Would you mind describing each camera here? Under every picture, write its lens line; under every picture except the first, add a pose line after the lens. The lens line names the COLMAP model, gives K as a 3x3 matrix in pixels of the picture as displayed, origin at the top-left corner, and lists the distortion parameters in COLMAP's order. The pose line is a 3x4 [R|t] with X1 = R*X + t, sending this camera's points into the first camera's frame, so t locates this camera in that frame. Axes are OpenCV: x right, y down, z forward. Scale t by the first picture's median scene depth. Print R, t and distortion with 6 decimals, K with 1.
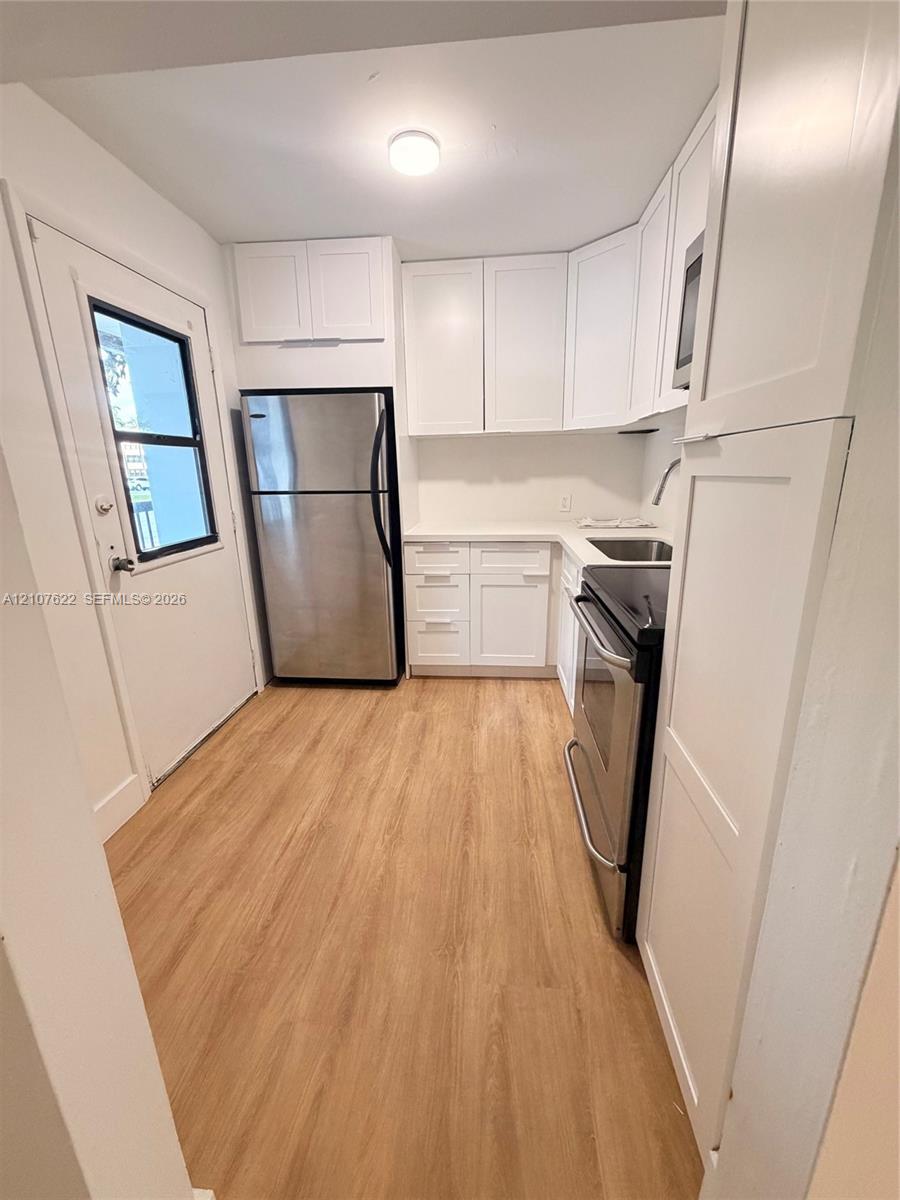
lens RADIAL K [[478.7, 0, 449.8], [0, 478.7, 596.8], [0, 0, 1]] dist [-0.000878, 0.000253]
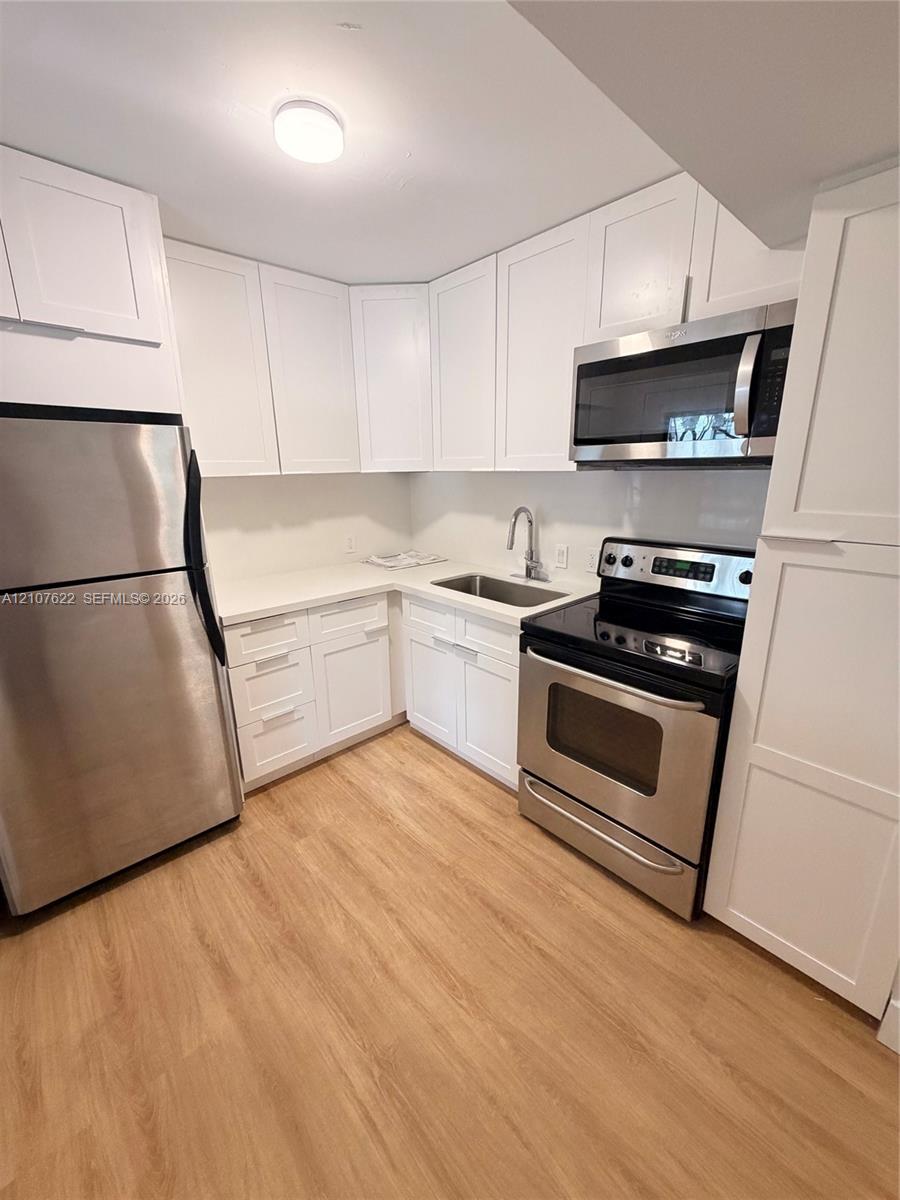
lens RADIAL K [[478.7, 0, 449.8], [0, 478.7, 596.8], [0, 0, 1]] dist [-0.000878, 0.000253]
pose [[0.674645, -0.185662, 0.714411, -0.444749], [0.190469, 0.978861, 0.074521, -0.174982], [-0.713145, 0.085797, 0.695746, 0.291717]]
